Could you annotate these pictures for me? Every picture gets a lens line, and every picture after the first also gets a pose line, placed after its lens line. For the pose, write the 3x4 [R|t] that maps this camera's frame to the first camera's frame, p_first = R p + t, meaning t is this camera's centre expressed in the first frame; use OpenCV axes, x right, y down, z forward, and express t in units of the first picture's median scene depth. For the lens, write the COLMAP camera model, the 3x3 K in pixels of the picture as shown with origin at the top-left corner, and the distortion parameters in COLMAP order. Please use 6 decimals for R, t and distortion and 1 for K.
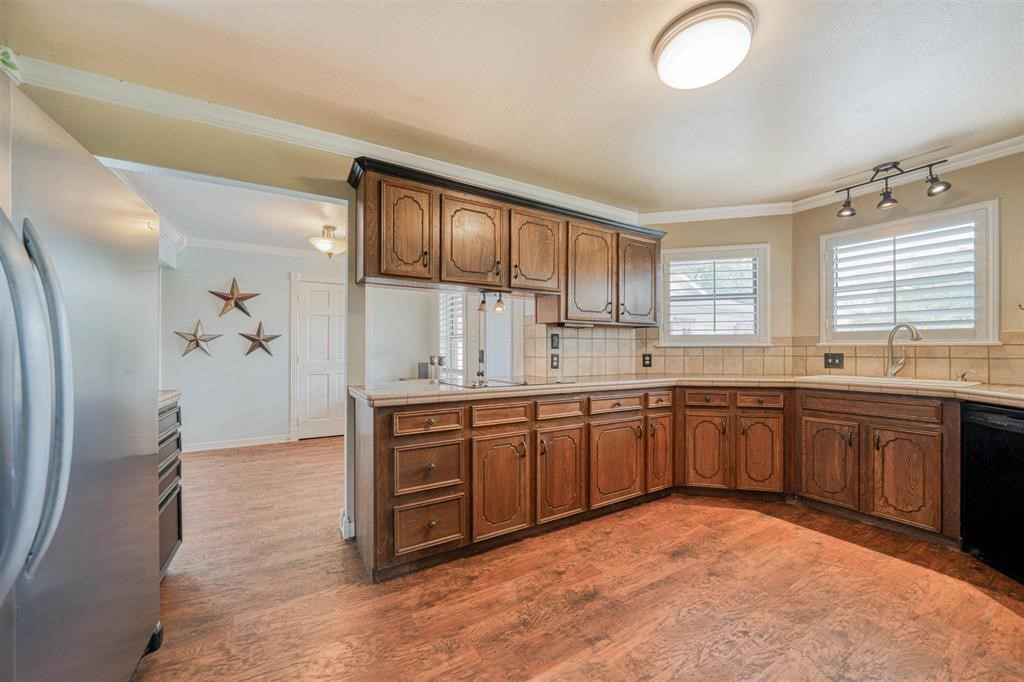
lens RADIAL K [[376.8, 0, 508.5], [0, 376.8, 350.1], [0, 0, 1]] dist [-0.000455, -0.000016]
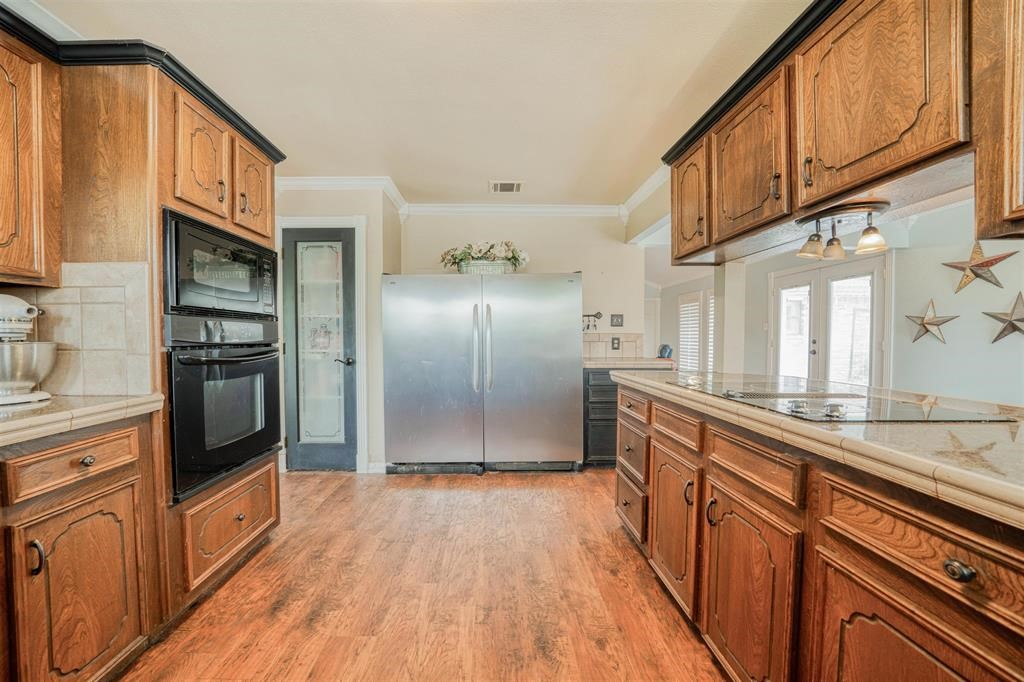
lens RADIAL K [[363.3, 0, 492.7], [0, 363.3, 342.3], [0, 0, 1]] dist [-0.000724, 0.000091]
pose [[-0.494844, 0.015488, -0.868844, 0.678076], [0.000905, 0.999850, 0.017309, -0.000058], [0.868982, 0.007779, -0.494783, 0.939384]]
